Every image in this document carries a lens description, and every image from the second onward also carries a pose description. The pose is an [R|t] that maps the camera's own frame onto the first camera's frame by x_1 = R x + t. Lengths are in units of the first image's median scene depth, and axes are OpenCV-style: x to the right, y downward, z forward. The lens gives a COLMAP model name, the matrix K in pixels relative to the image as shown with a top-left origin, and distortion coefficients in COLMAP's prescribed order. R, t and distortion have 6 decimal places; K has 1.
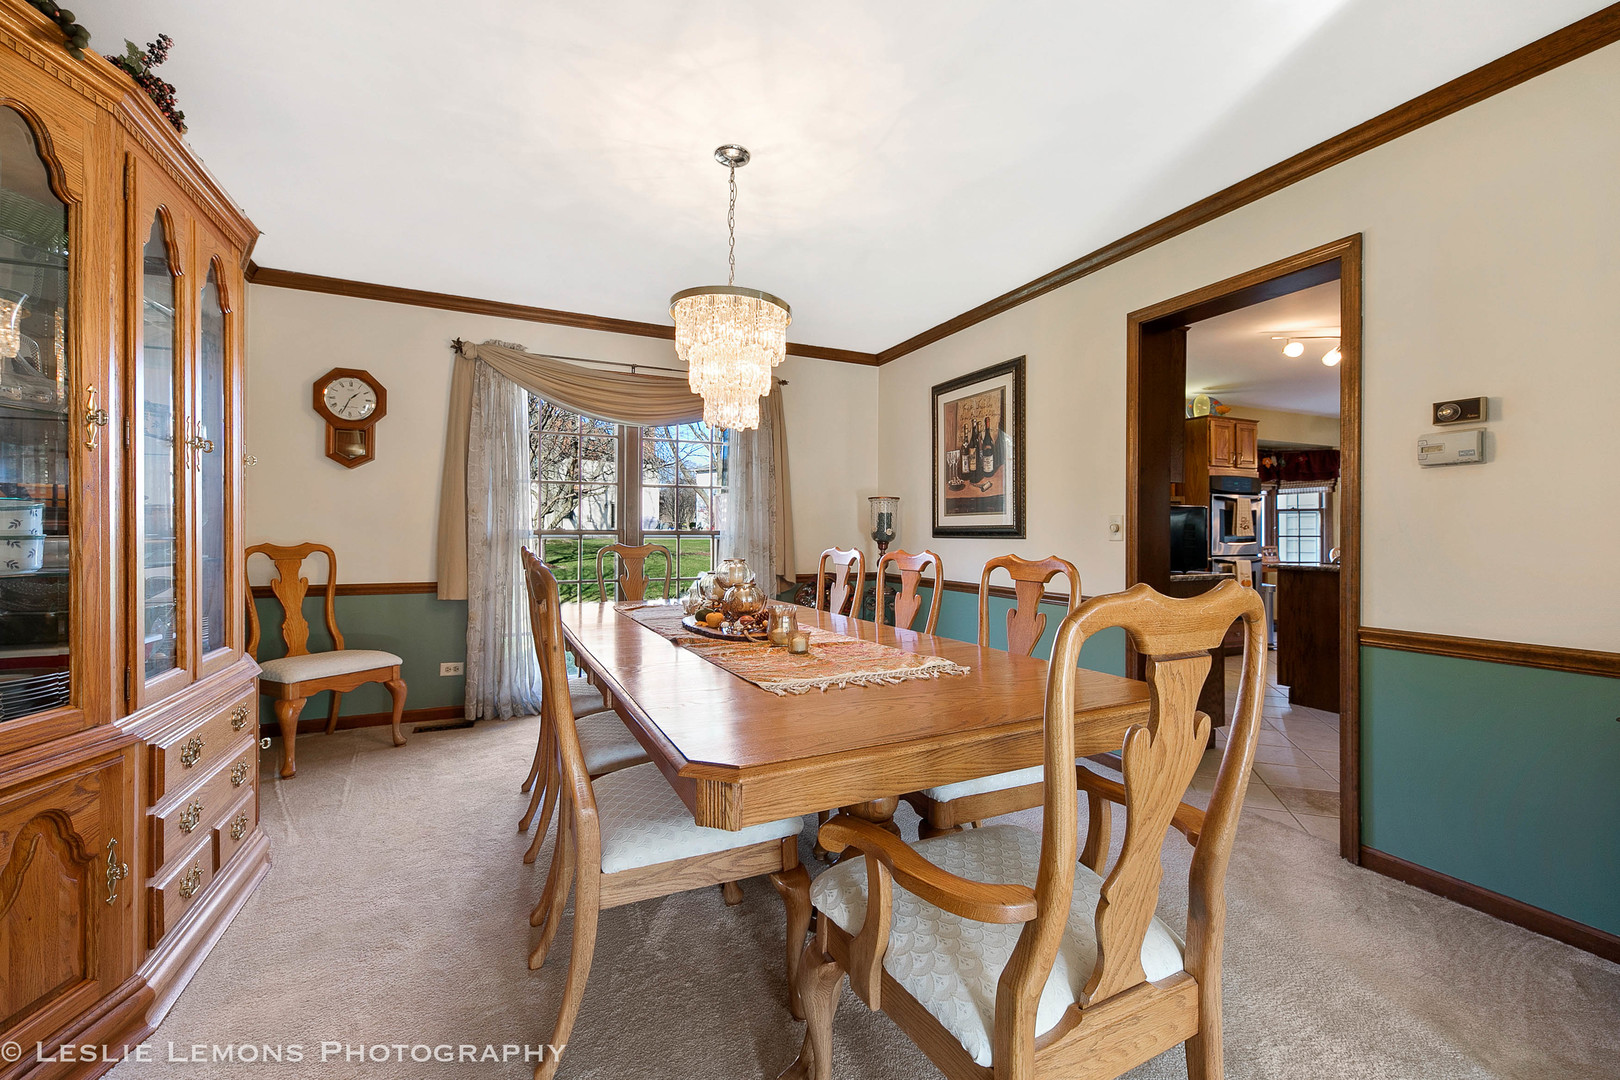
lens RADIAL K [[650.4, 0, 804.3], [0, 650.4, 534.3], [0, 0, 1]] dist [0.002538, 0.000095]
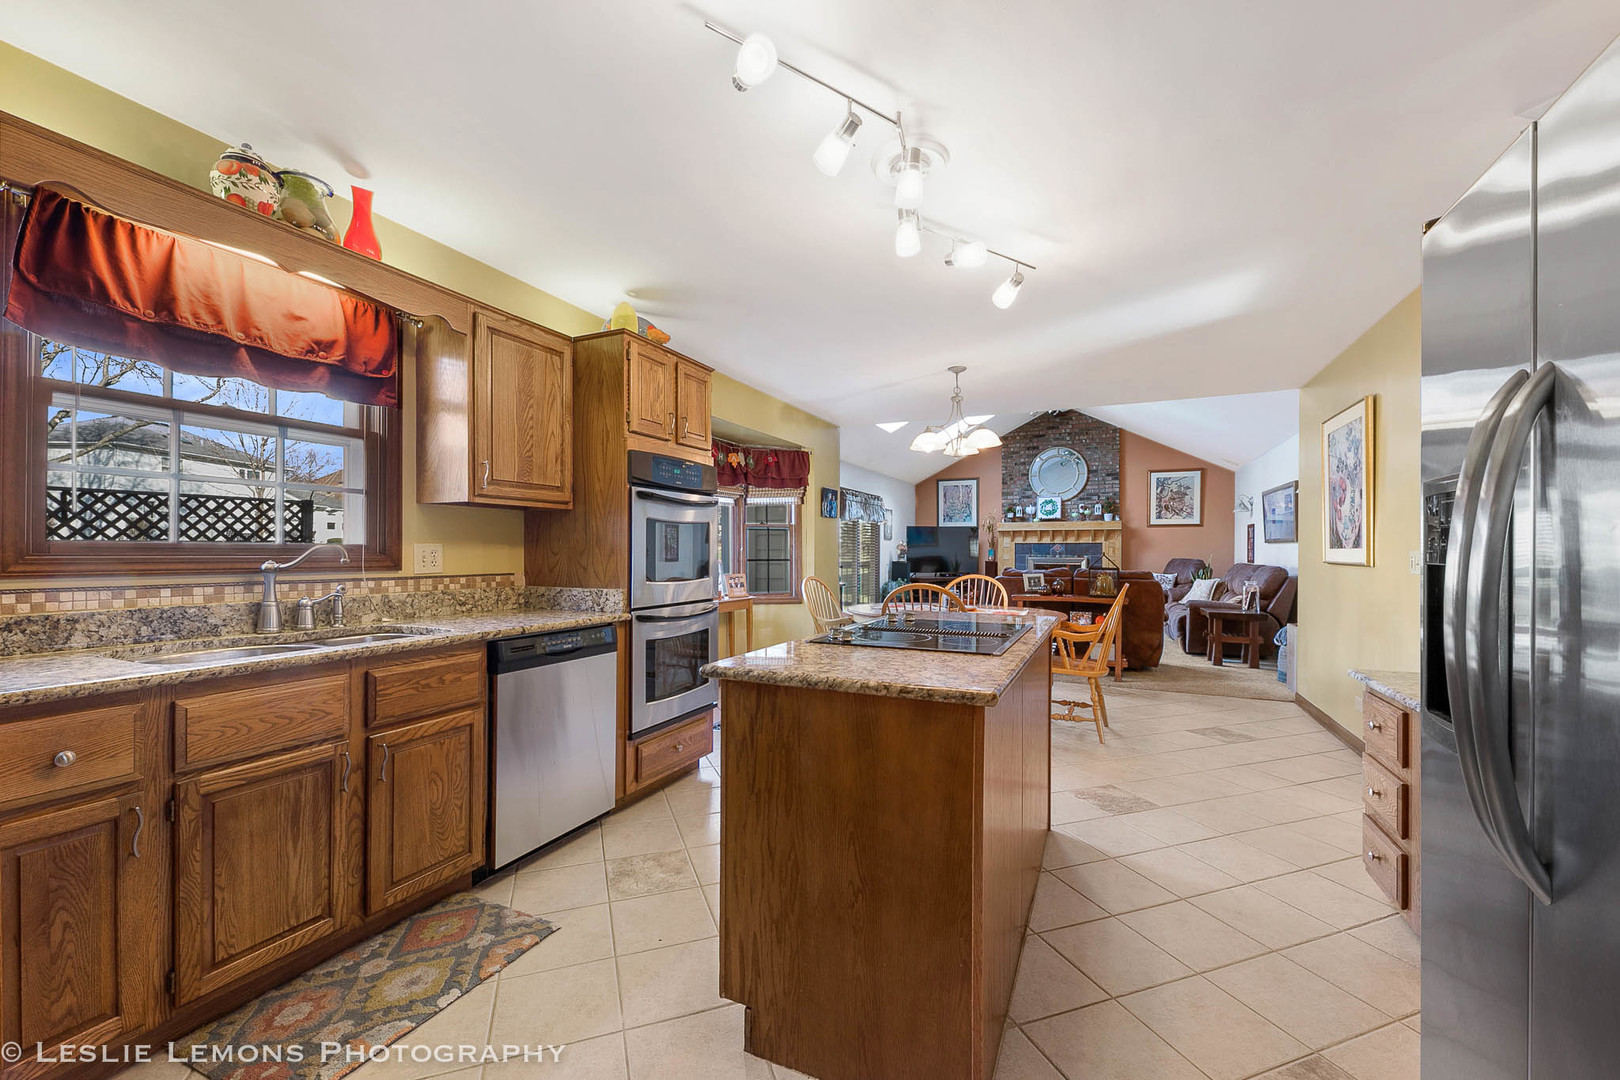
lens RADIAL K [[653.7, 0, 809.1], [0, 653.7, 545.8], [0, 0, 1]] dist [0.008214, 0.000130]
pose [[0.756442, 0.003679, 0.654051, 0.389566], [-0.002221, 0.999993, -0.003056, -0.014383], [-0.654057, 0.000859, 0.756444, 0.513821]]
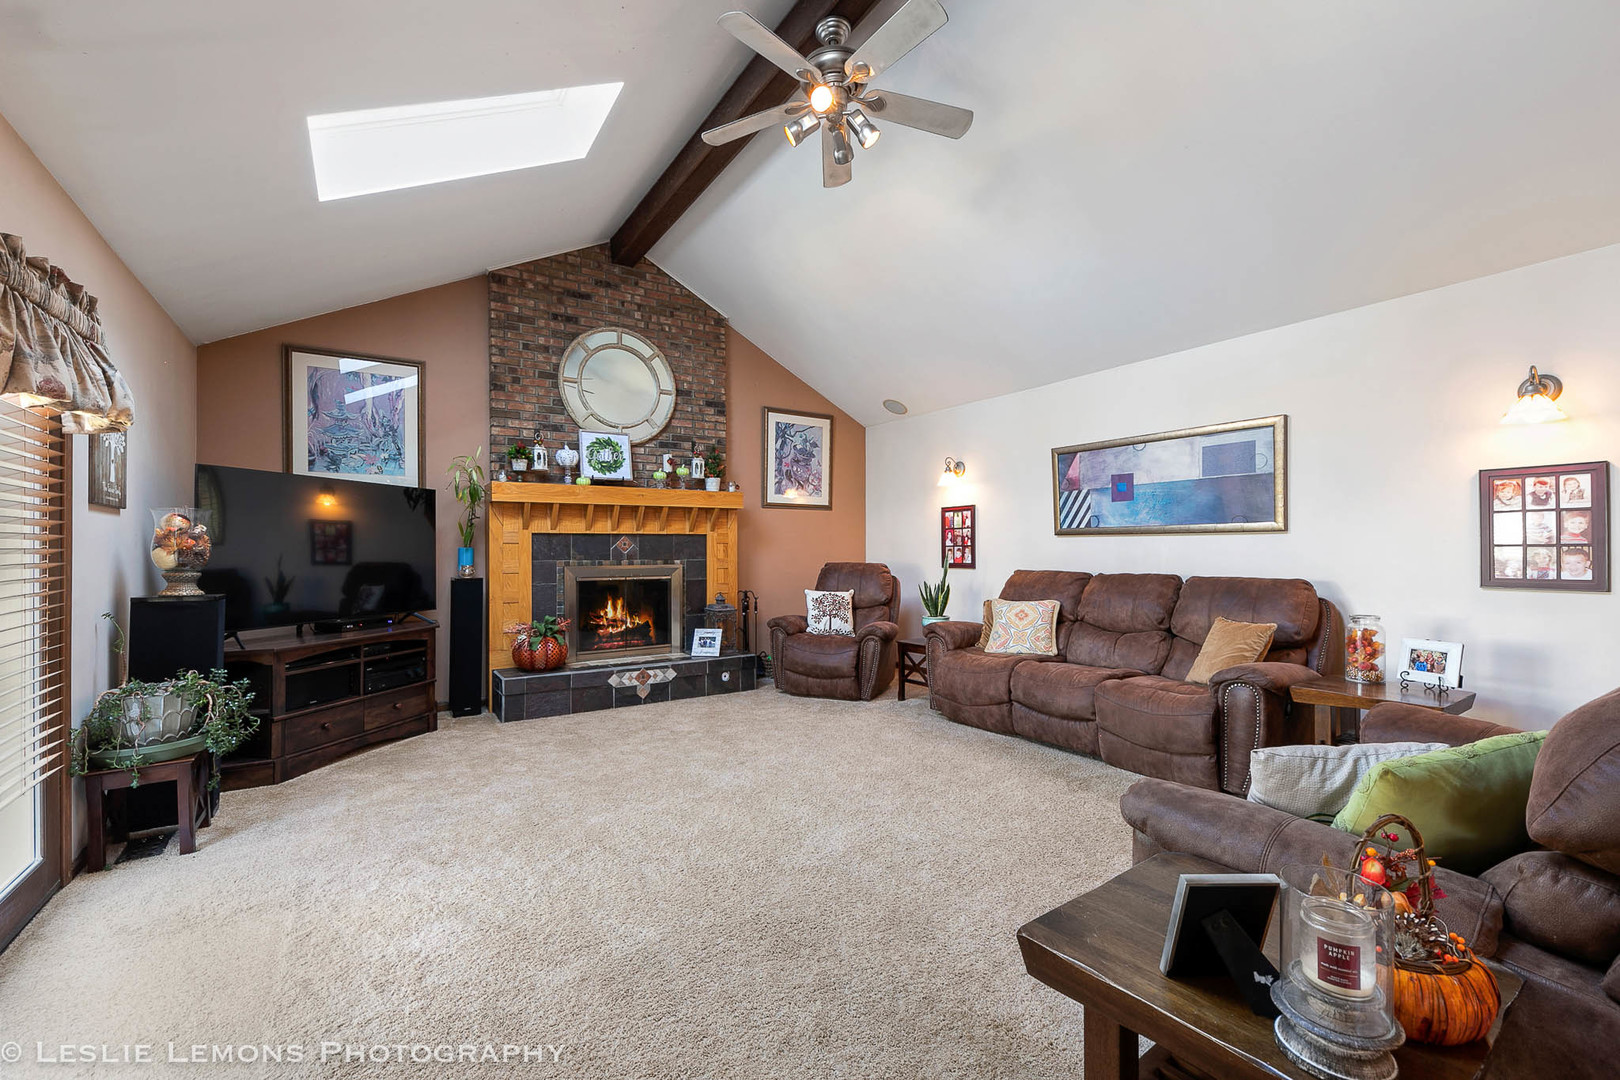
lens RADIAL K [[686.1, 0, 816.5], [0, 686.1, 541.0], [0, 0, 1]] dist [0.002083, 0.000091]
pose [[-0.150534, 0.005520, 0.988589, 0.940410], [-0.000892, 0.999983, -0.005719, -0.014865], [-0.988604, -0.001743, -0.150526, 1.070884]]
